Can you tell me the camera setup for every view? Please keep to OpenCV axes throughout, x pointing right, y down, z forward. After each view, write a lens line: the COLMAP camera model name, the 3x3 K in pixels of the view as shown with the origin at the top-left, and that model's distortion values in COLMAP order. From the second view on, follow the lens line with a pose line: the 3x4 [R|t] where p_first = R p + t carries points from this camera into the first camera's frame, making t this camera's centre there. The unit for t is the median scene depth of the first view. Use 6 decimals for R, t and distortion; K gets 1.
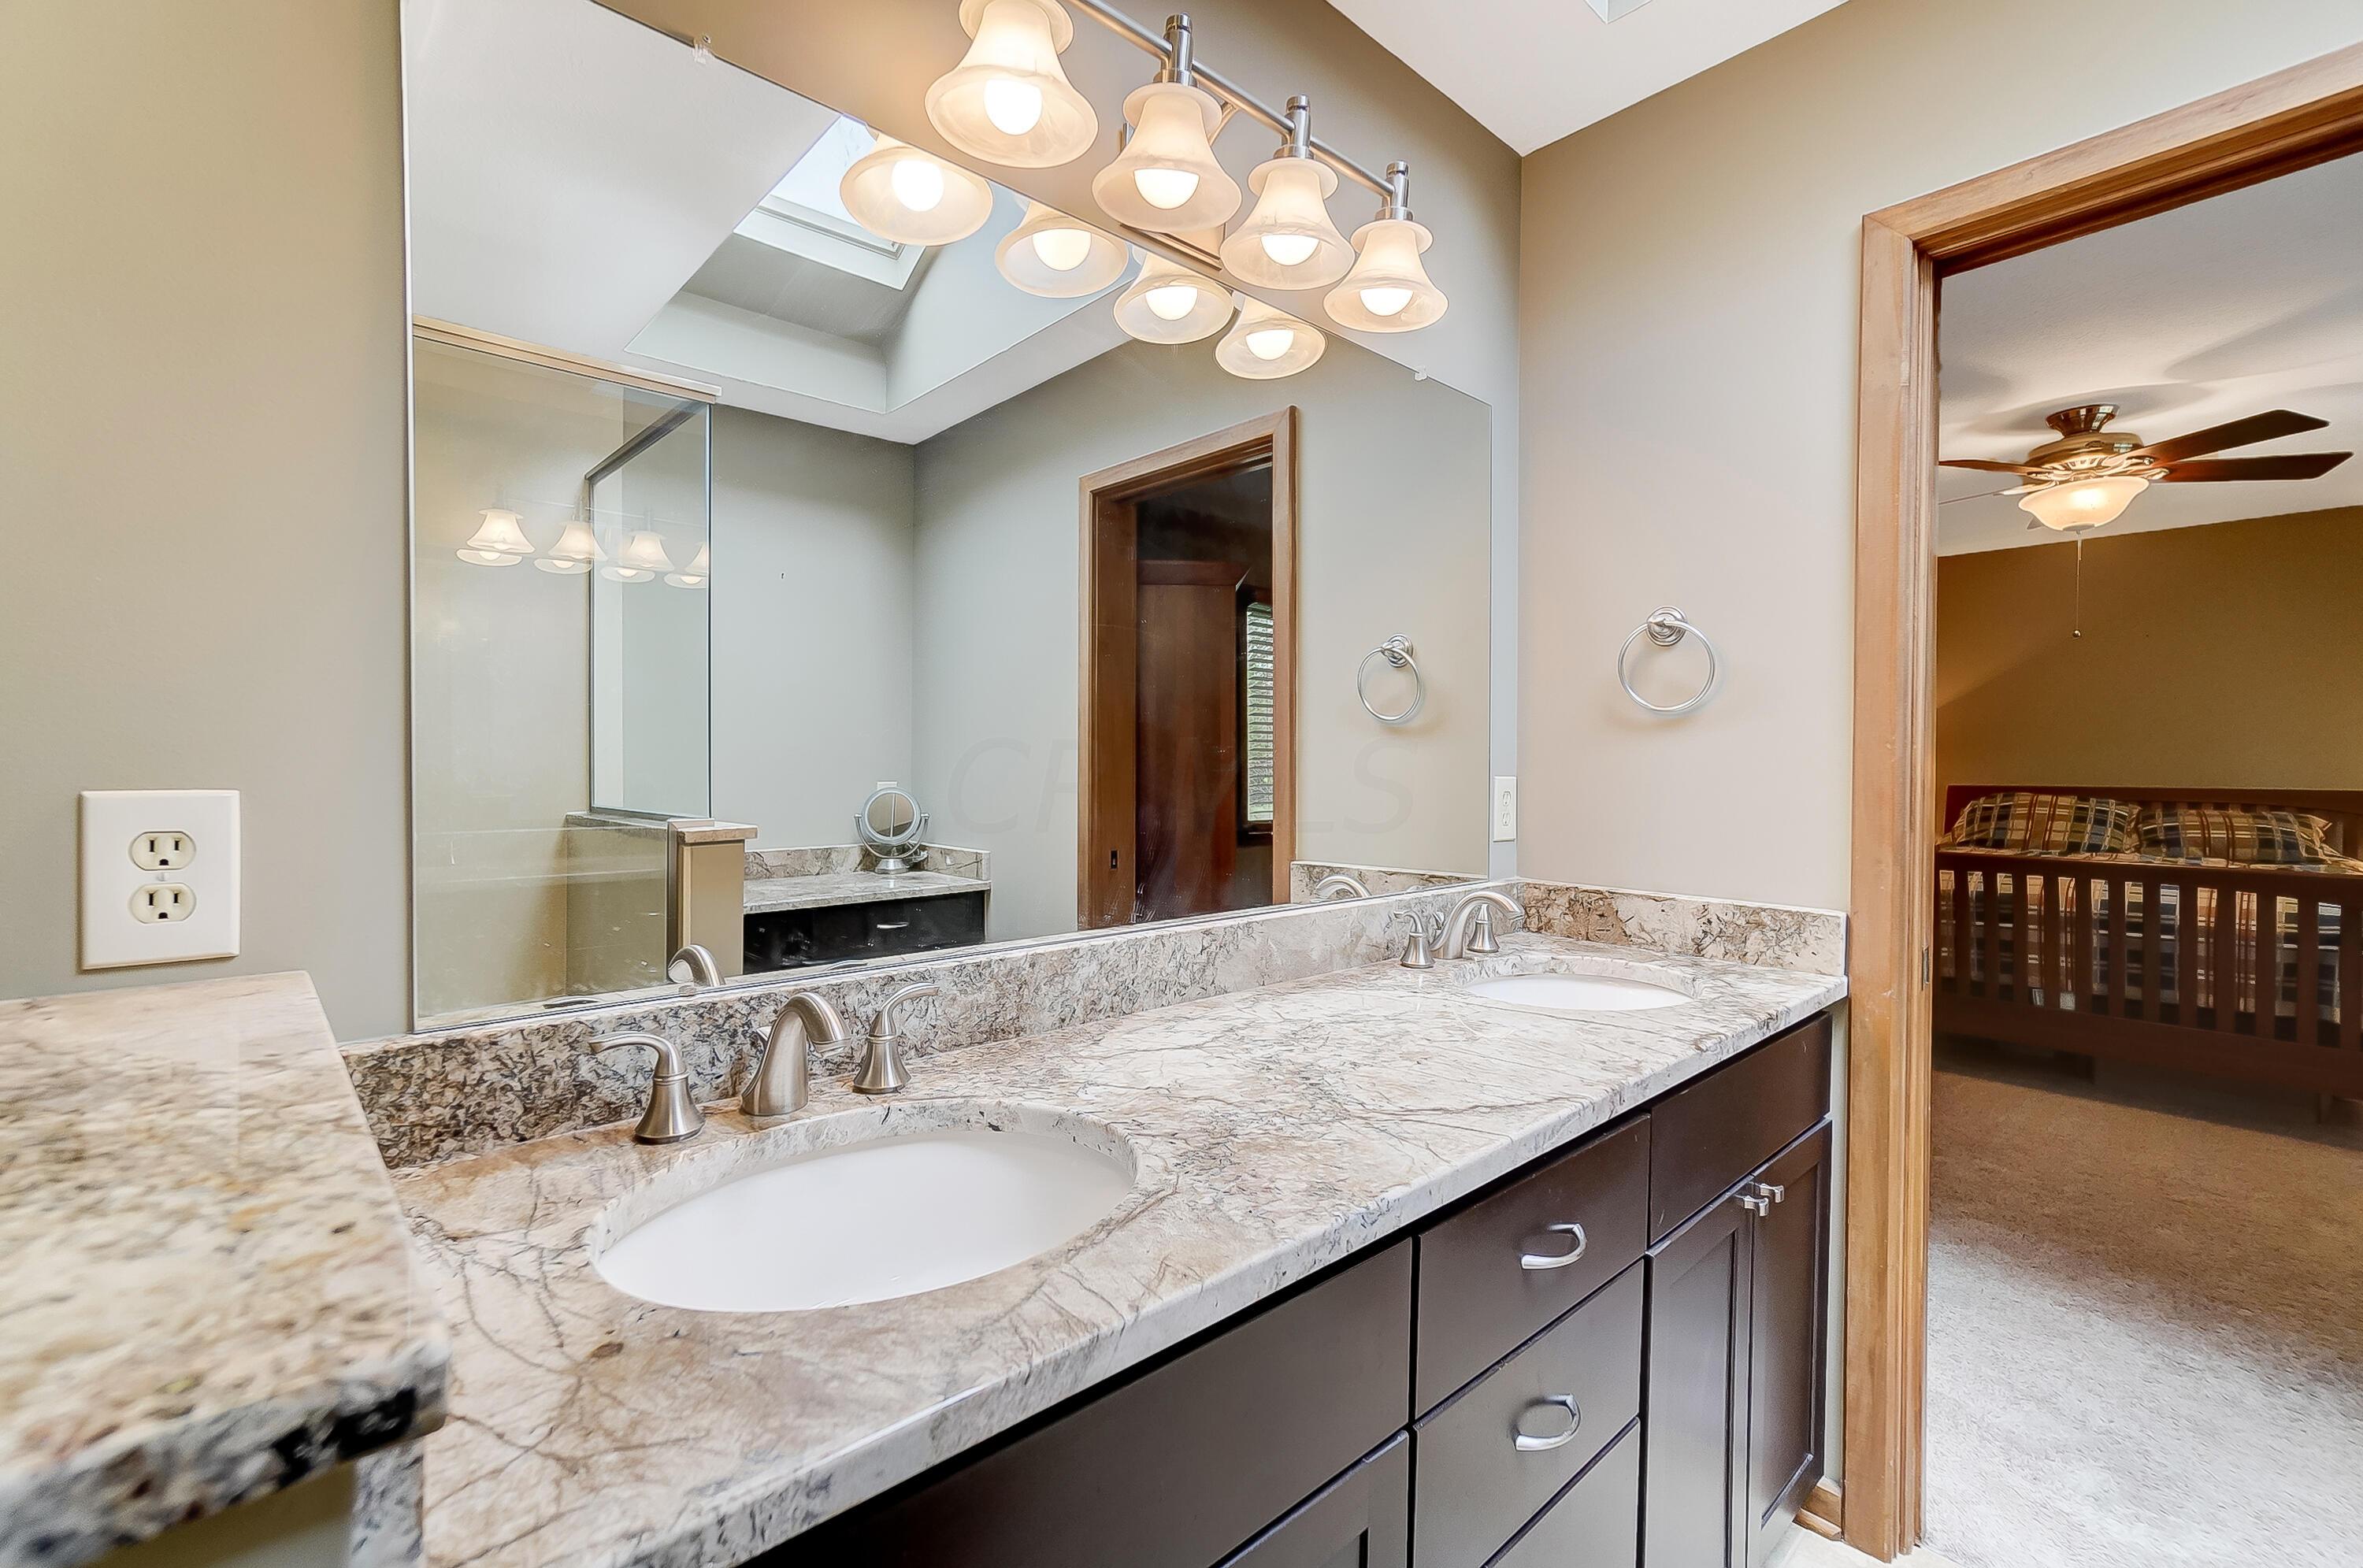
lens RADIAL K [[1020.9, 0, 1162.4], [0, 1020.9, 778.9], [0, 0, 1]] dist [-0.000818, -0.000043]
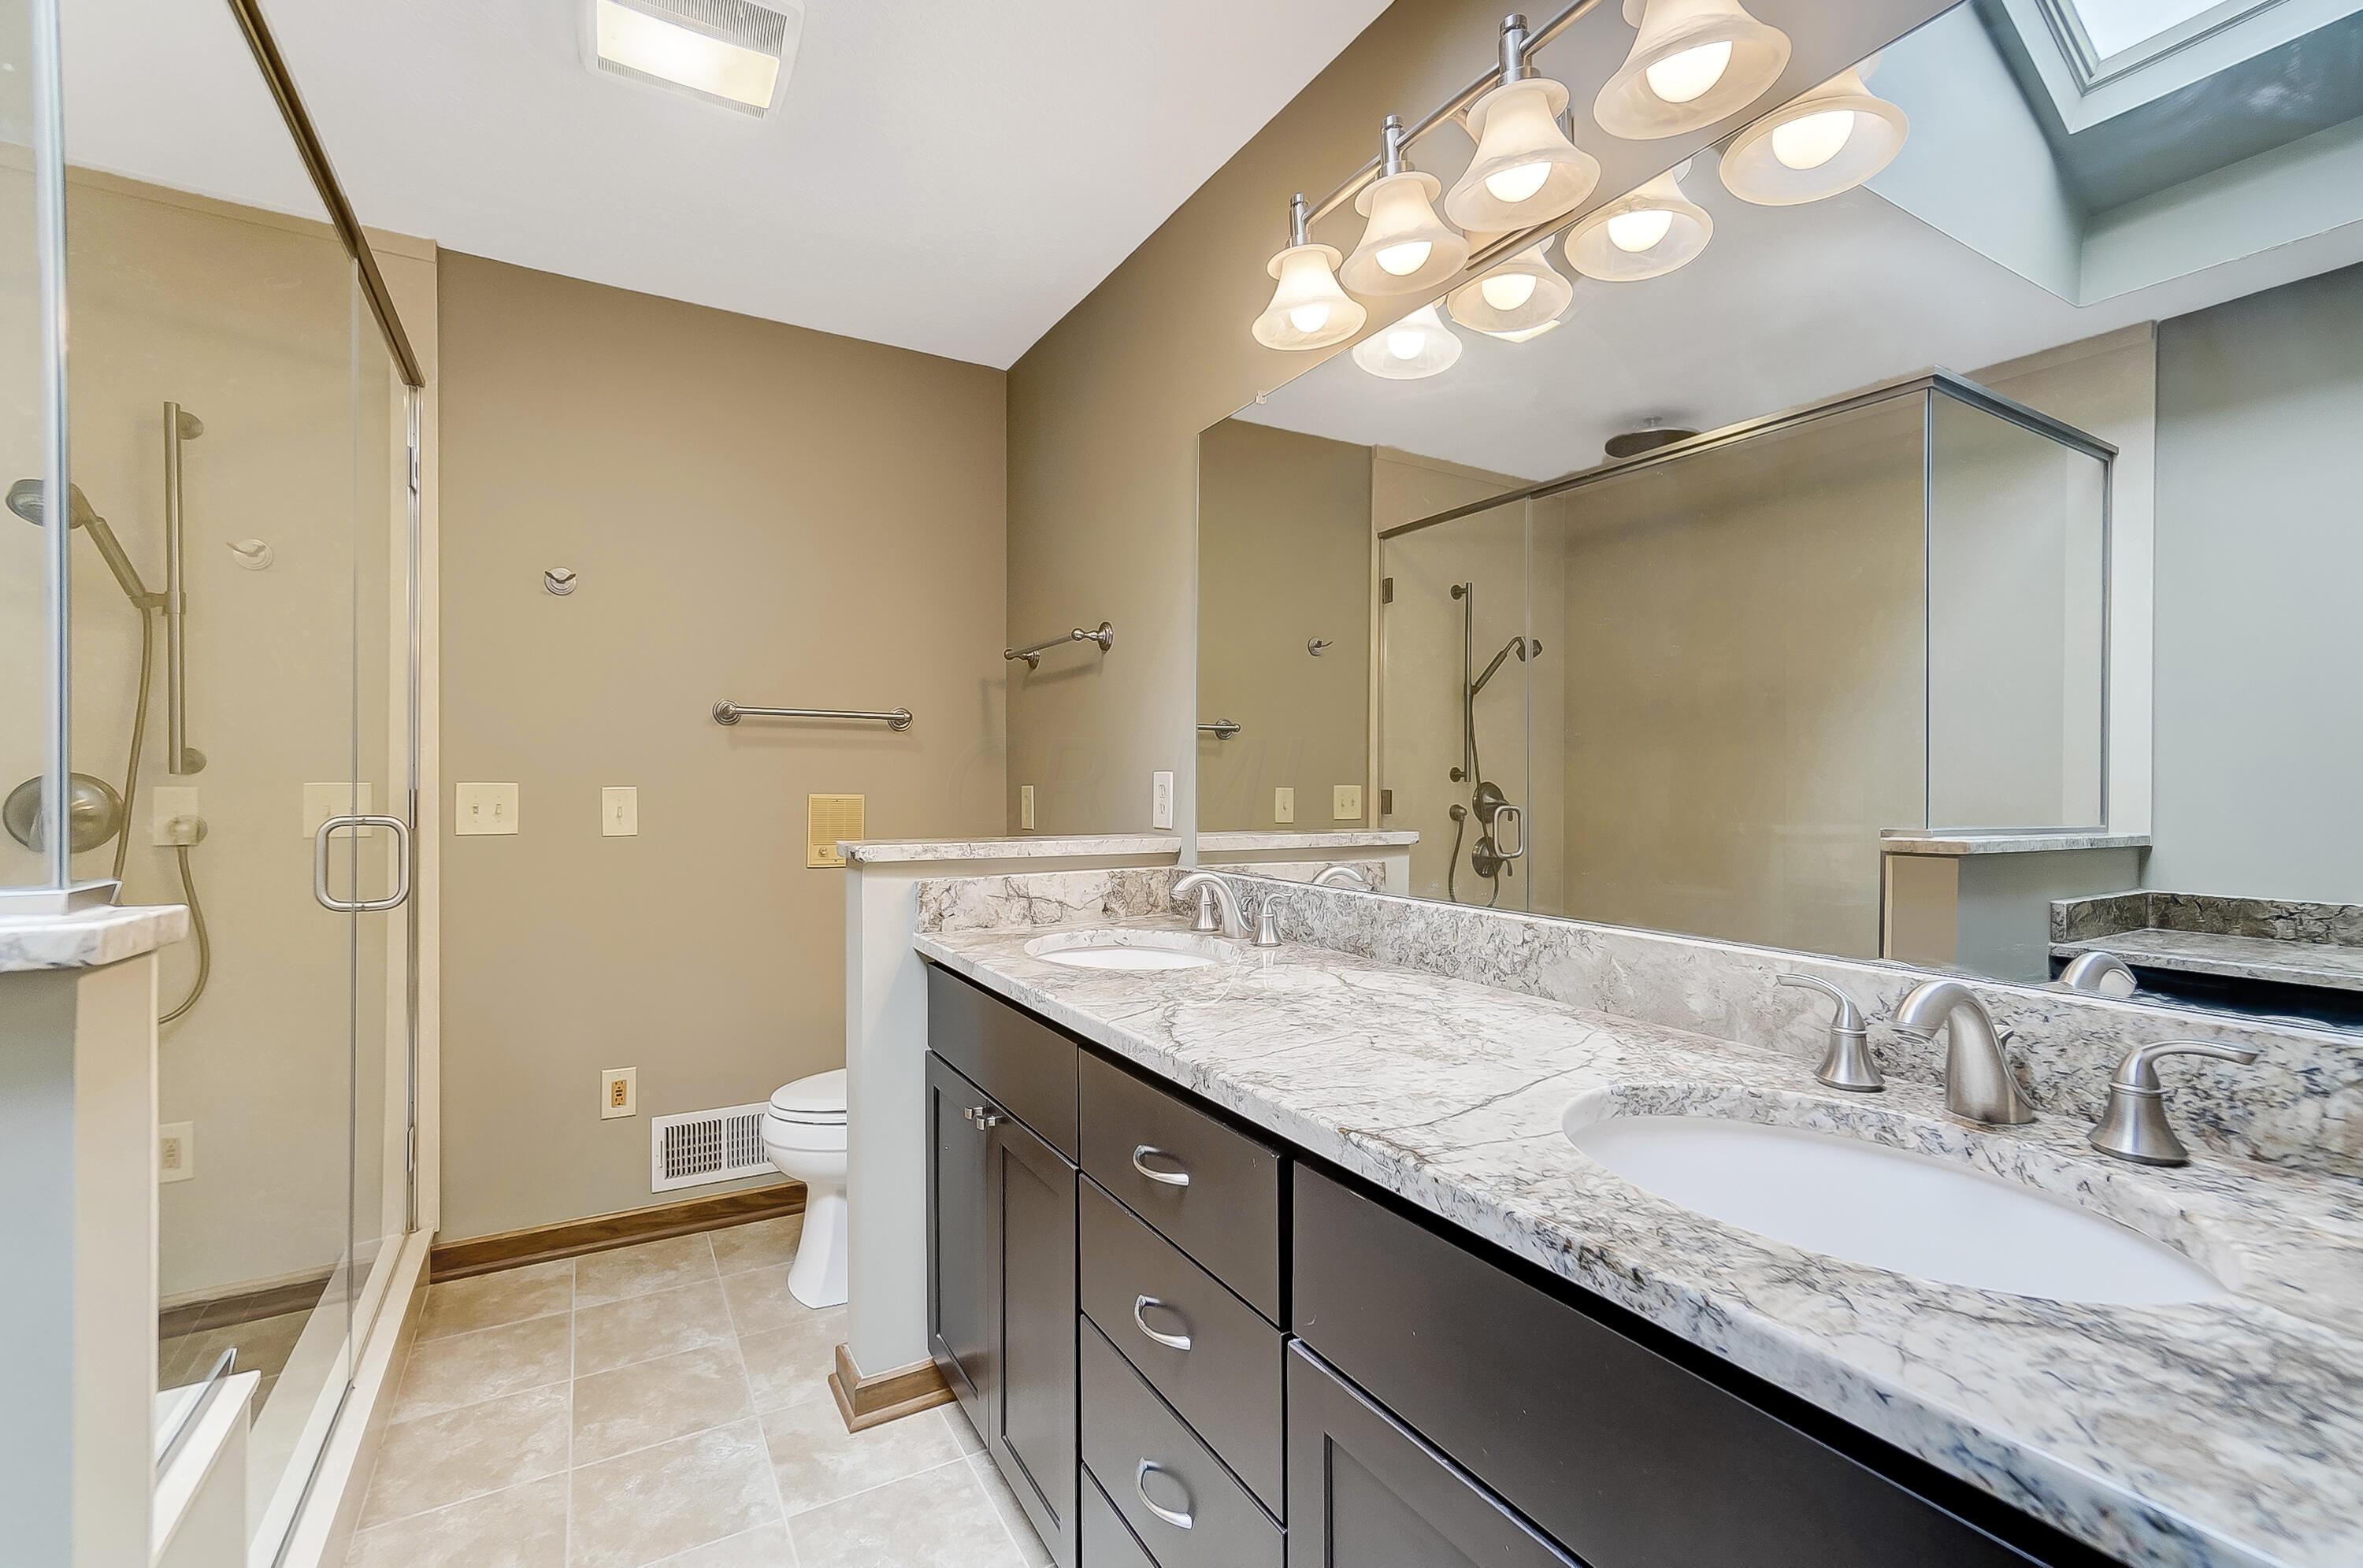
lens RADIAL K [[1020.9, 0, 1162.4], [0, 1020.9, 778.9], [0, 0, 1]] dist [-0.000818, -0.000043]
pose [[-0.213680, -0.008664, -0.976865, 1.118805], [-0.020284, 0.999784, -0.004430, 0.026161], [0.976693, 0.018868, -0.213809, 0.925943]]
